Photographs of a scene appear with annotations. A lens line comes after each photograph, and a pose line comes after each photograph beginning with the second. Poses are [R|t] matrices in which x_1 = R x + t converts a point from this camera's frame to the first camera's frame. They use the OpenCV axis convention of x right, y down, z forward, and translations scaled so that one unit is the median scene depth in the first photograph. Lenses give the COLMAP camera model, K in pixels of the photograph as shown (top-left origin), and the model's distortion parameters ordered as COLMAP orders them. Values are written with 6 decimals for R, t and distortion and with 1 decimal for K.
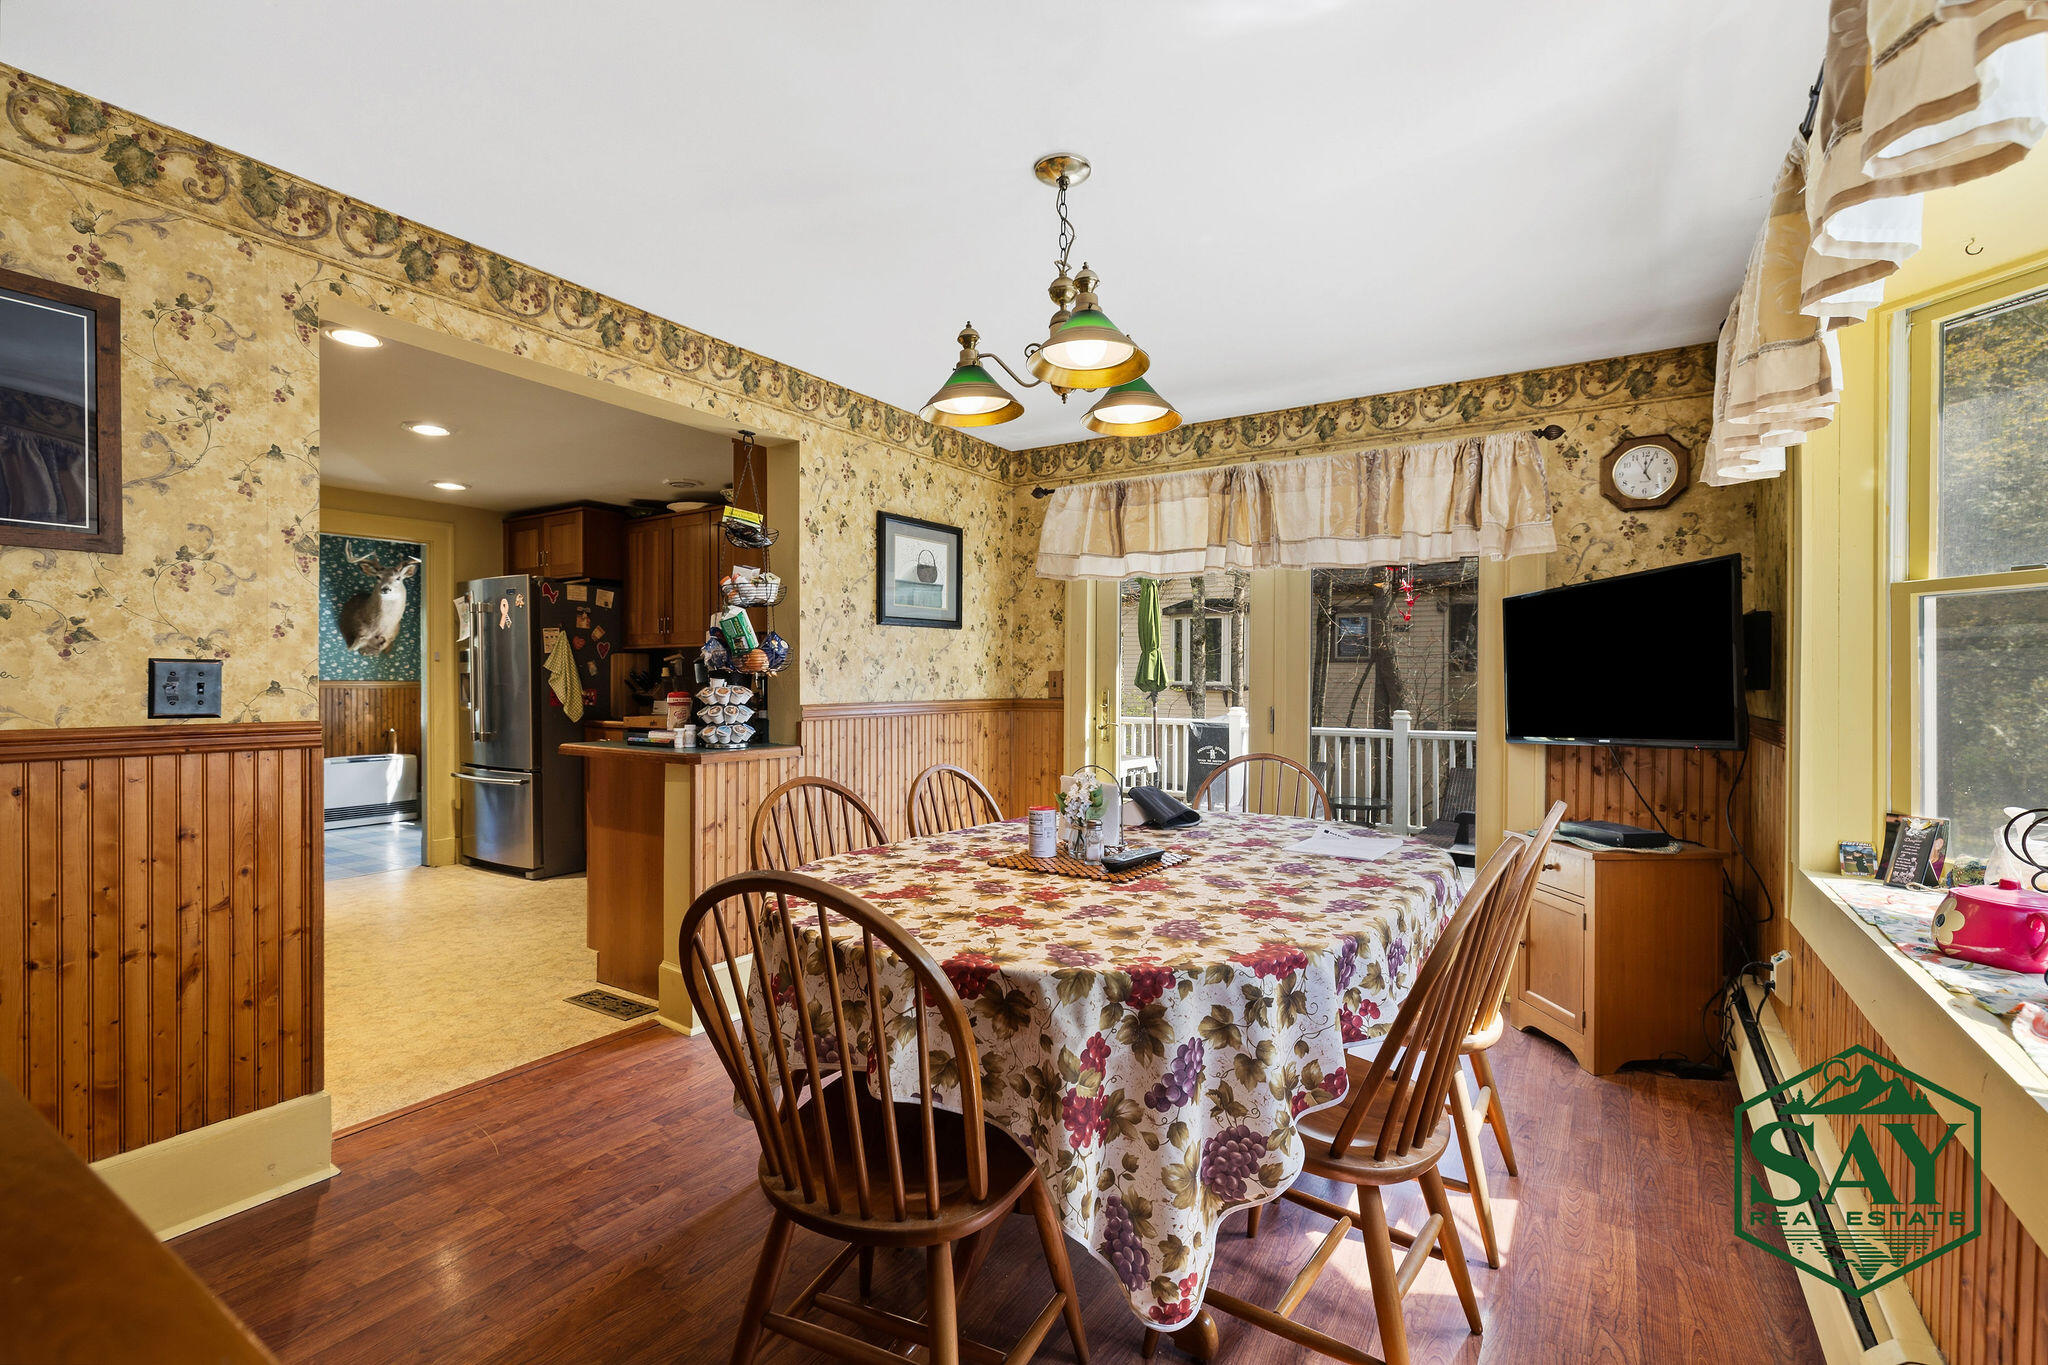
lens RADIAL K [[905.7, 0, 1018.0], [0, 905.7, 681.0], [0, 0, 1]] dist [-0.007608, 0.000783]
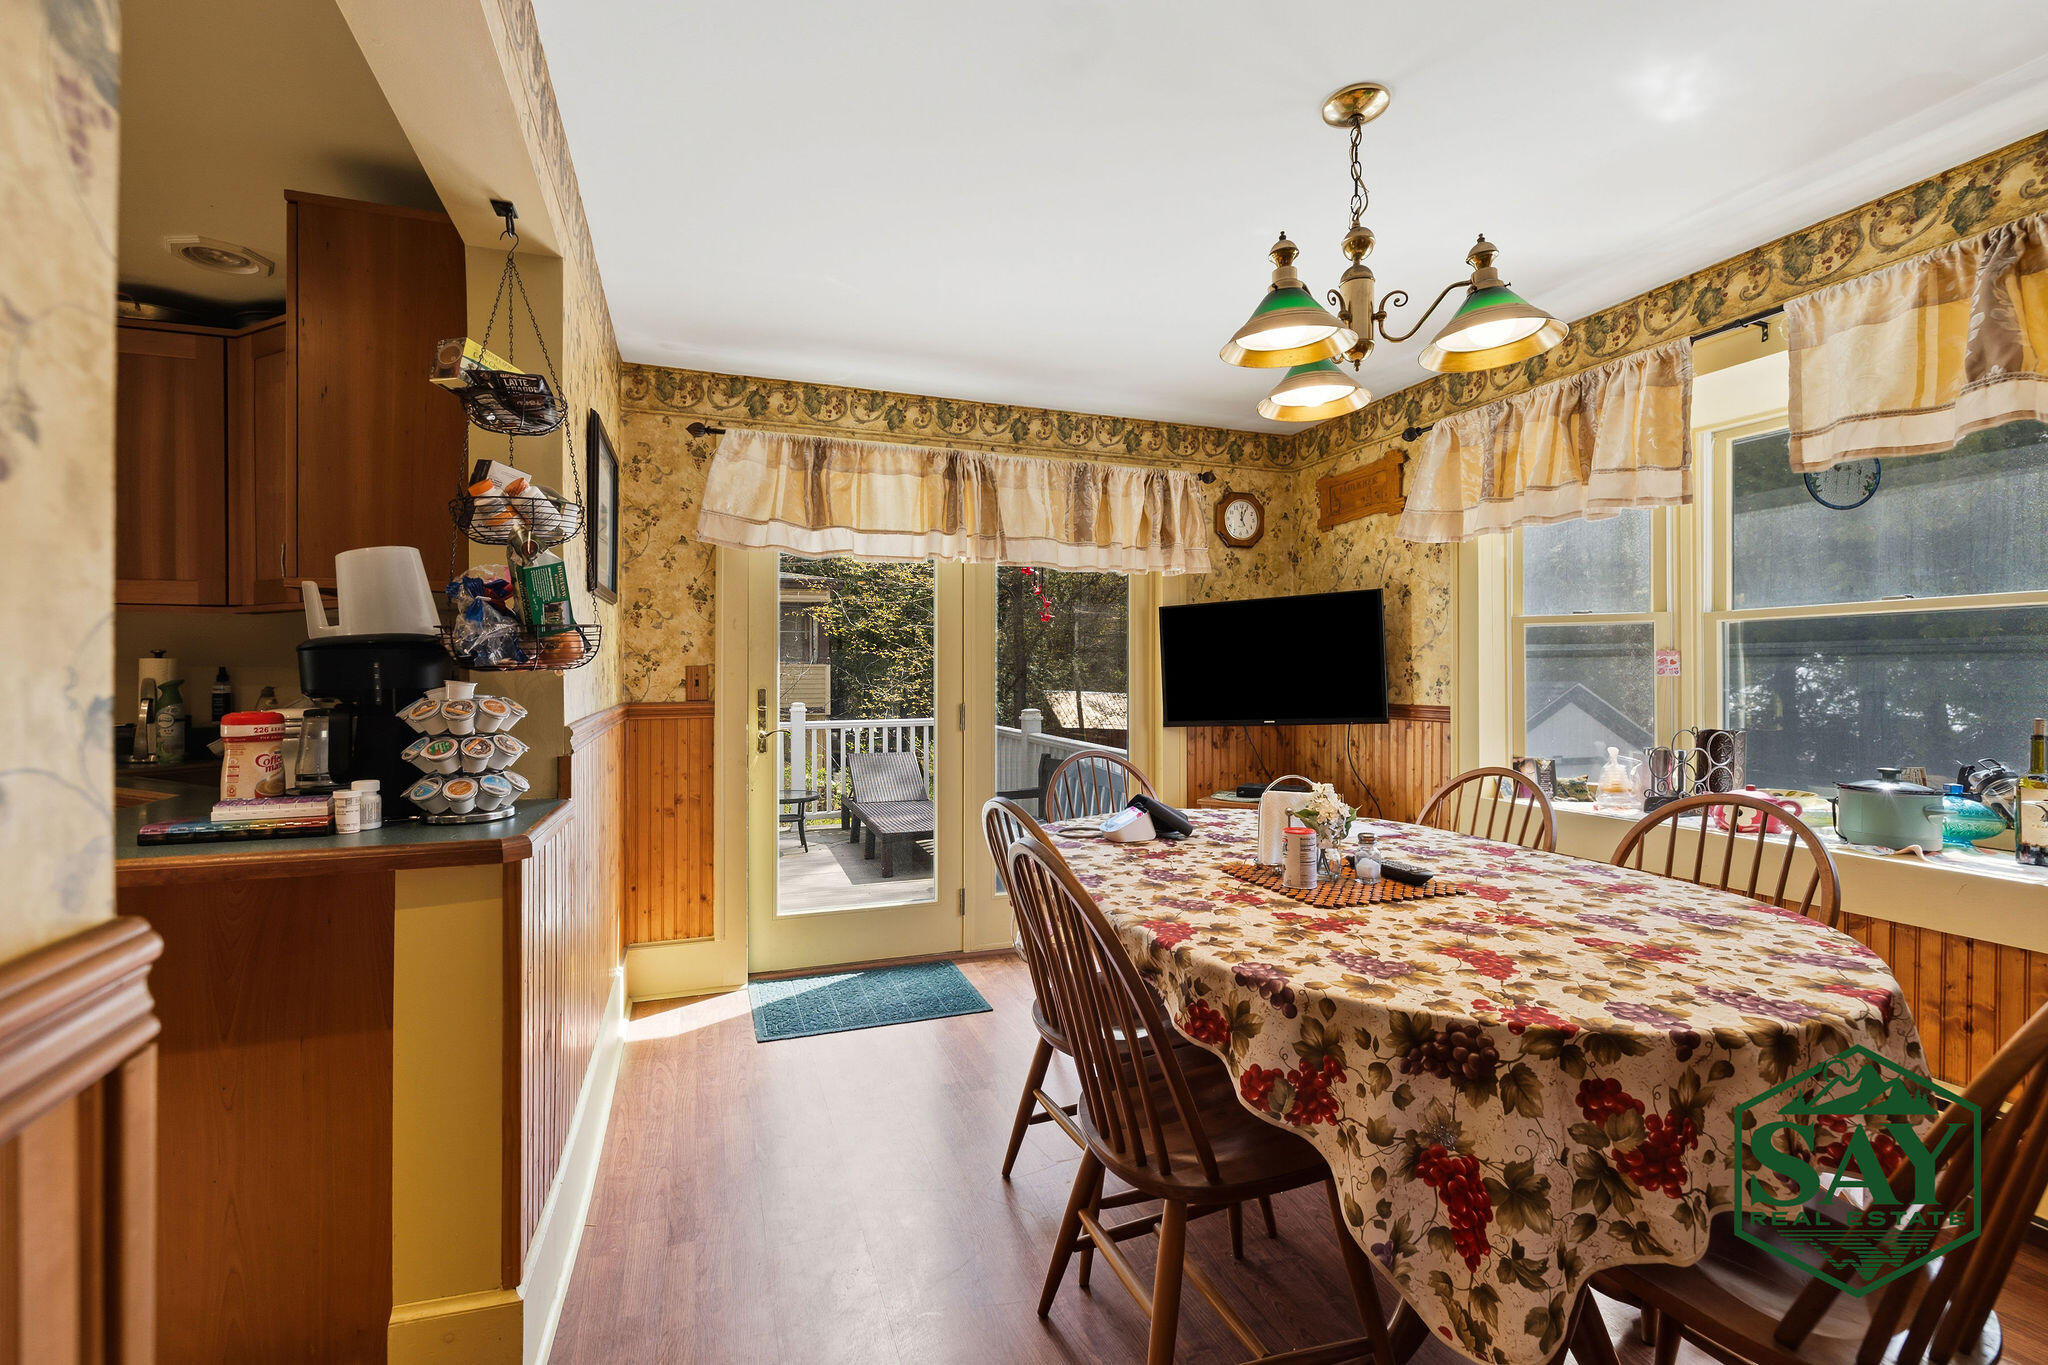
lens RADIAL K [[866.5, 0, 1020.9], [0, 866.5, 674.8], [0, 0, 1]] dist [0.004360, -0.001047]
pose [[0.612065, -0.005824, 0.790786, -0.442512], [0.002935, 0.999983, 0.005093, -0.007255], [-0.790802, -0.000796, 0.612072, 0.396181]]
